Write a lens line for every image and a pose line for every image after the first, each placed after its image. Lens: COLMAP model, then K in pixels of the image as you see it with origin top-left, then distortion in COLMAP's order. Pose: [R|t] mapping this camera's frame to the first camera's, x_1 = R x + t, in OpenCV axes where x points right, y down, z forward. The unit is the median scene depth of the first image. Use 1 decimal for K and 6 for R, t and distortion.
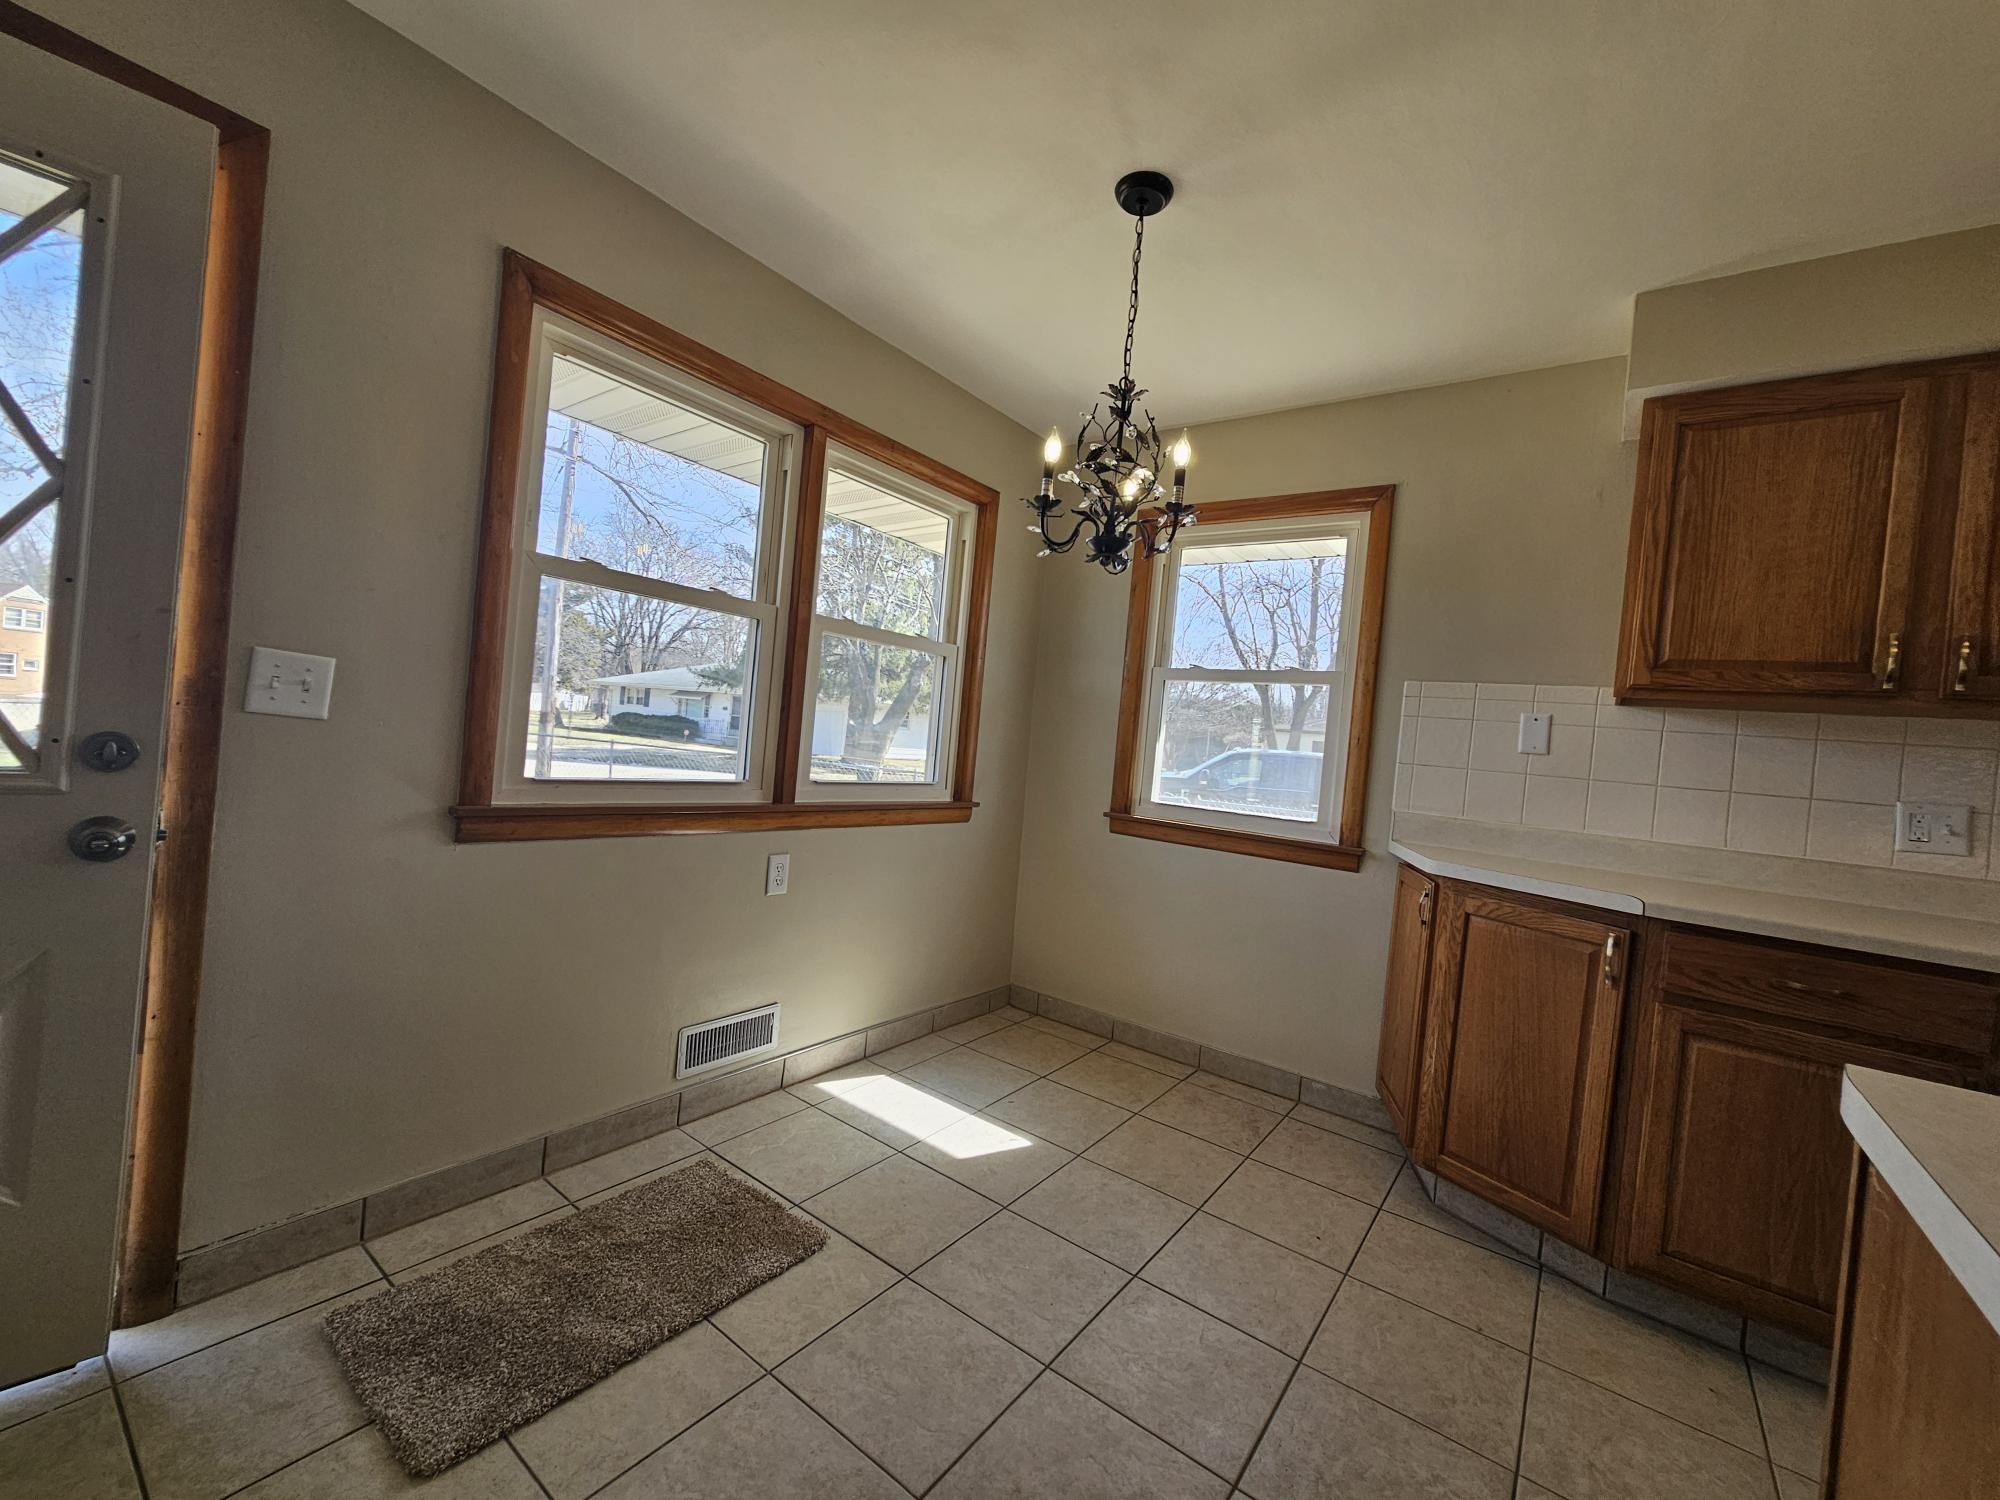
lens RADIAL K [[821.9, 0, 991.6], [0, 821.9, 745.7], [0, 0, 1]] dist [-0.001316, -0.000438]
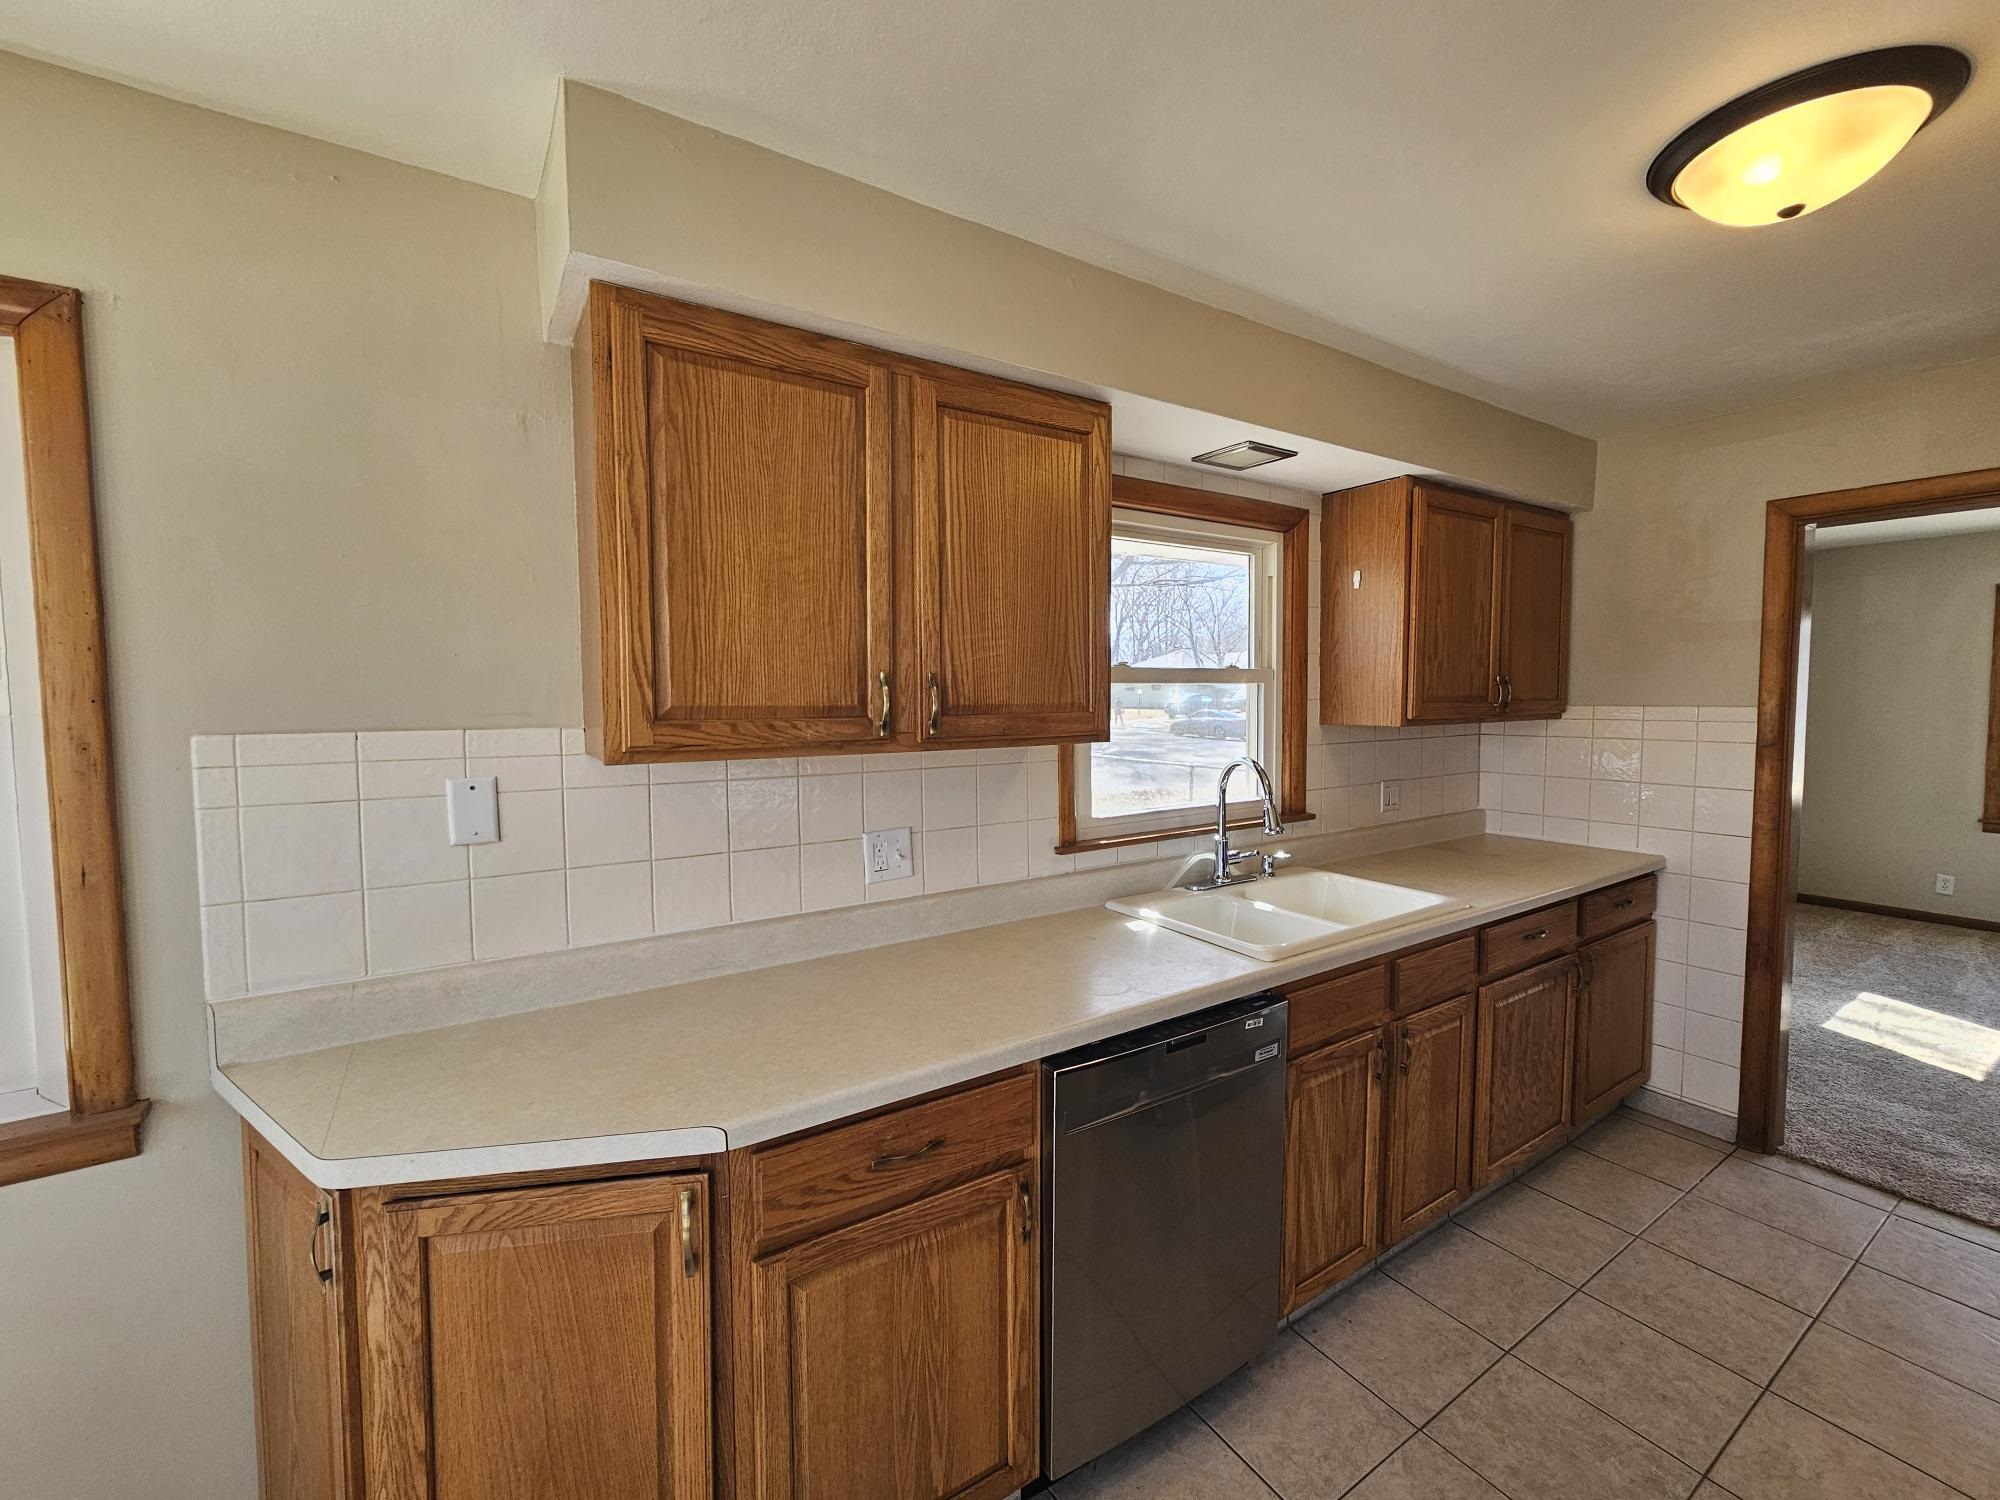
lens RADIAL K [[822.2, 0, 997.5], [0, 822.2, 745.5], [0, 0, 1]] dist [0.002083, -0.000170]
pose [[0.343600, -0.149419, 0.927153, 0.281766], [0.048780, 0.988768, 0.141271, -0.151307], [-0.937849, -0.003314, 0.347029, 0.504361]]
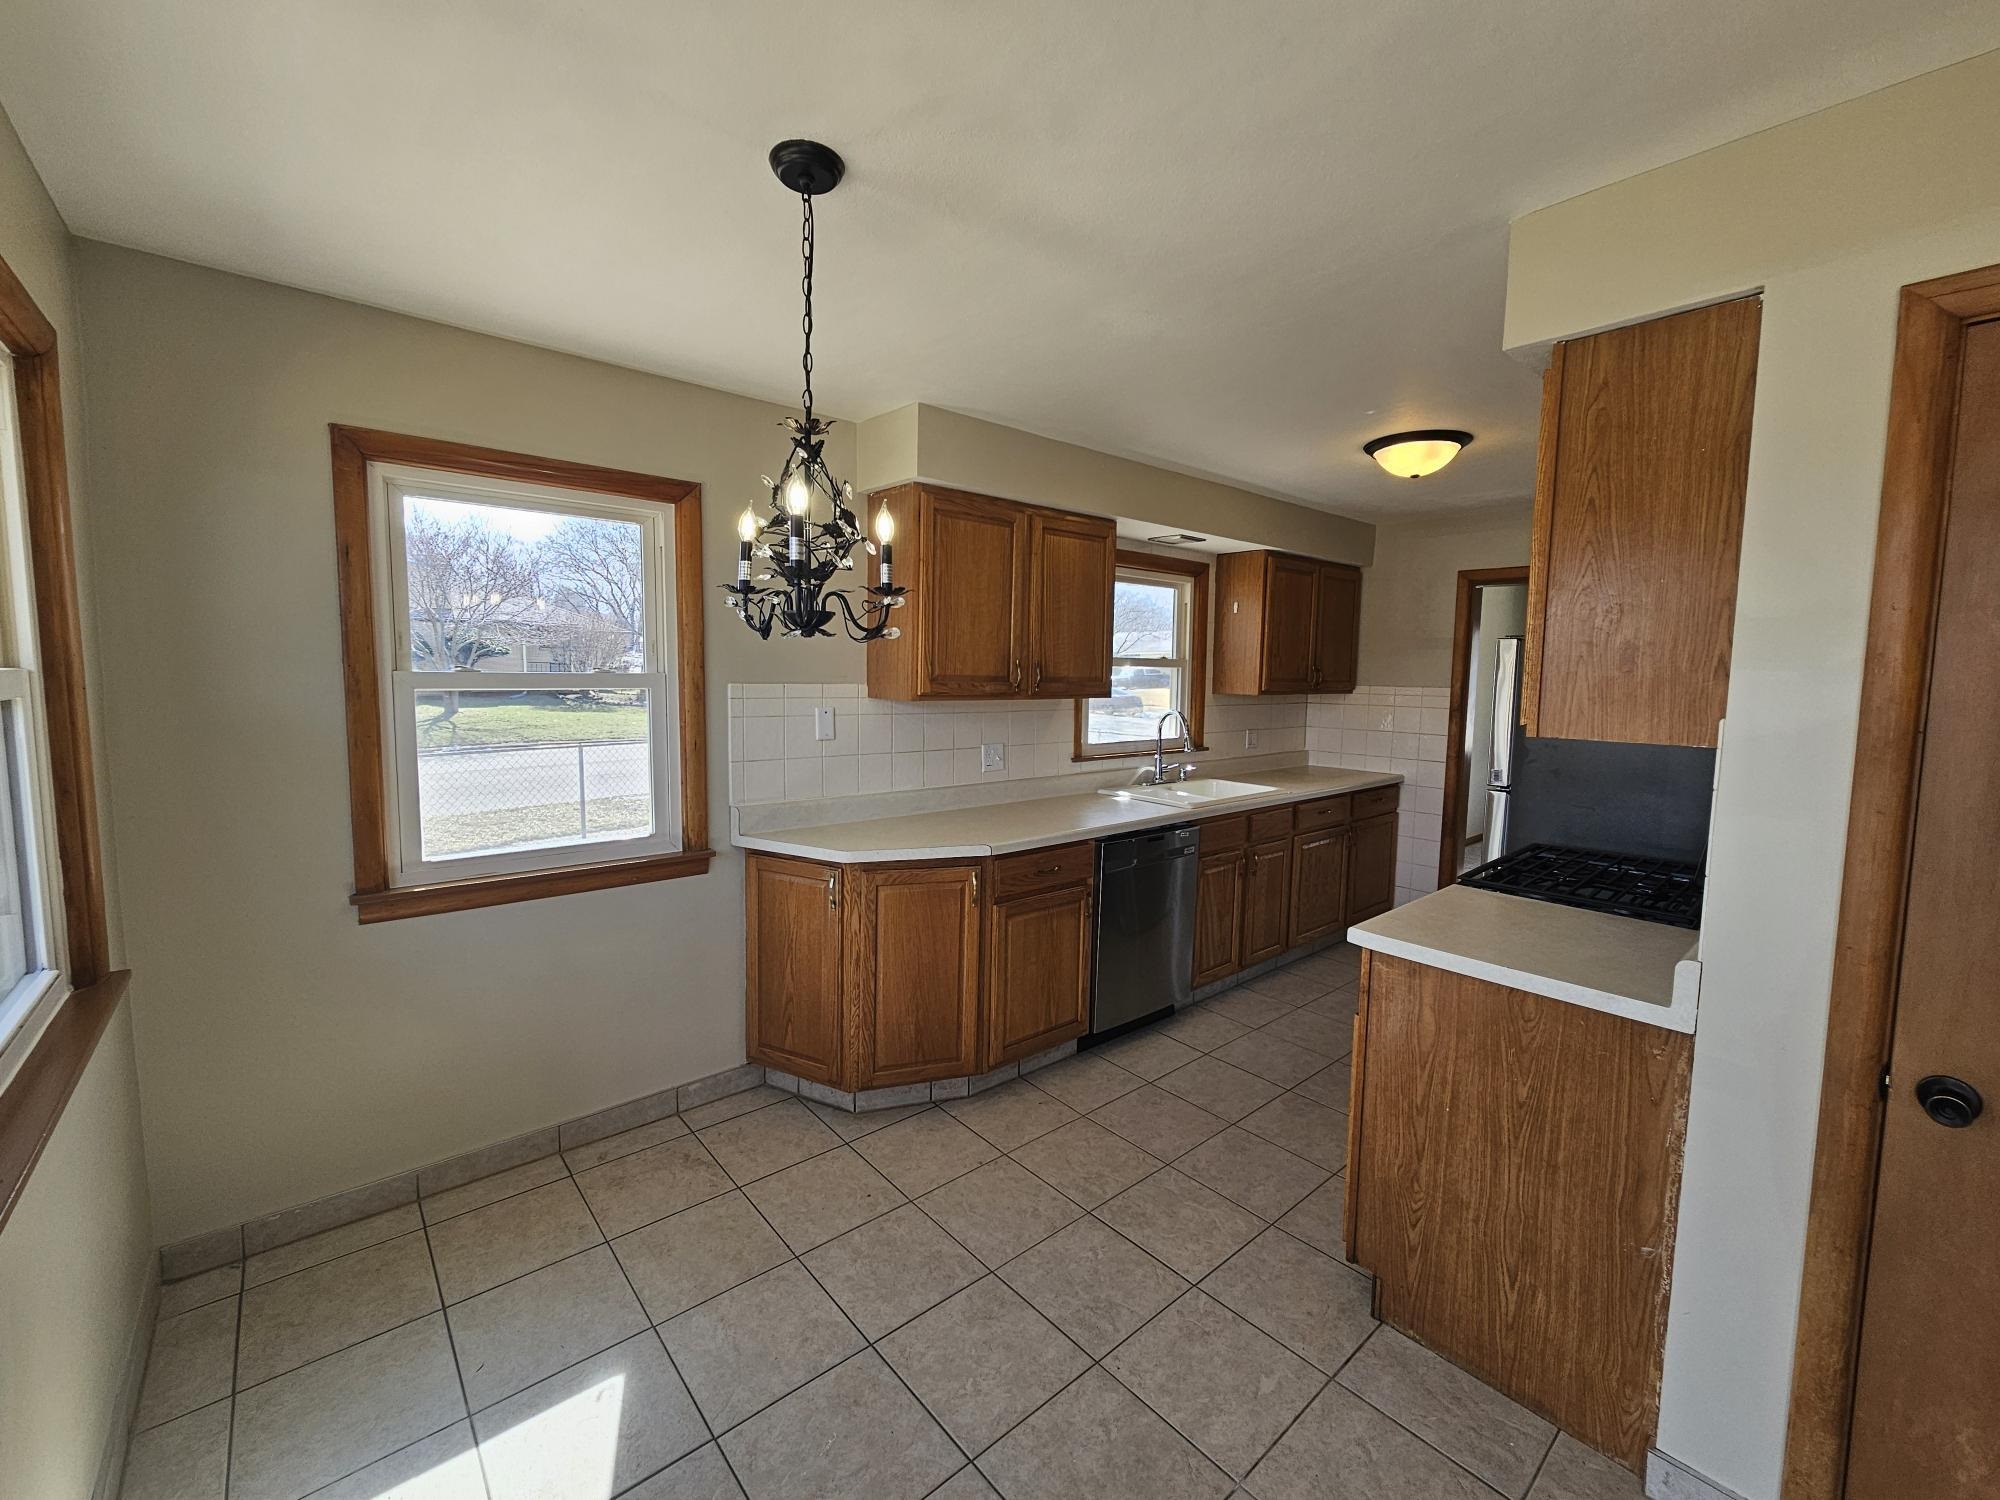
lens RADIAL K [[822.2, 0, 997.5], [0, 822.2, 745.5], [0, 0, 1]] dist [0.002083, -0.000170]
pose [[0.214705, -0.175370, 0.960806, -0.562786], [0.014707, 0.984216, 0.176356, -0.231159], [-0.976568, -0.023734, 0.213895, 0.564755]]
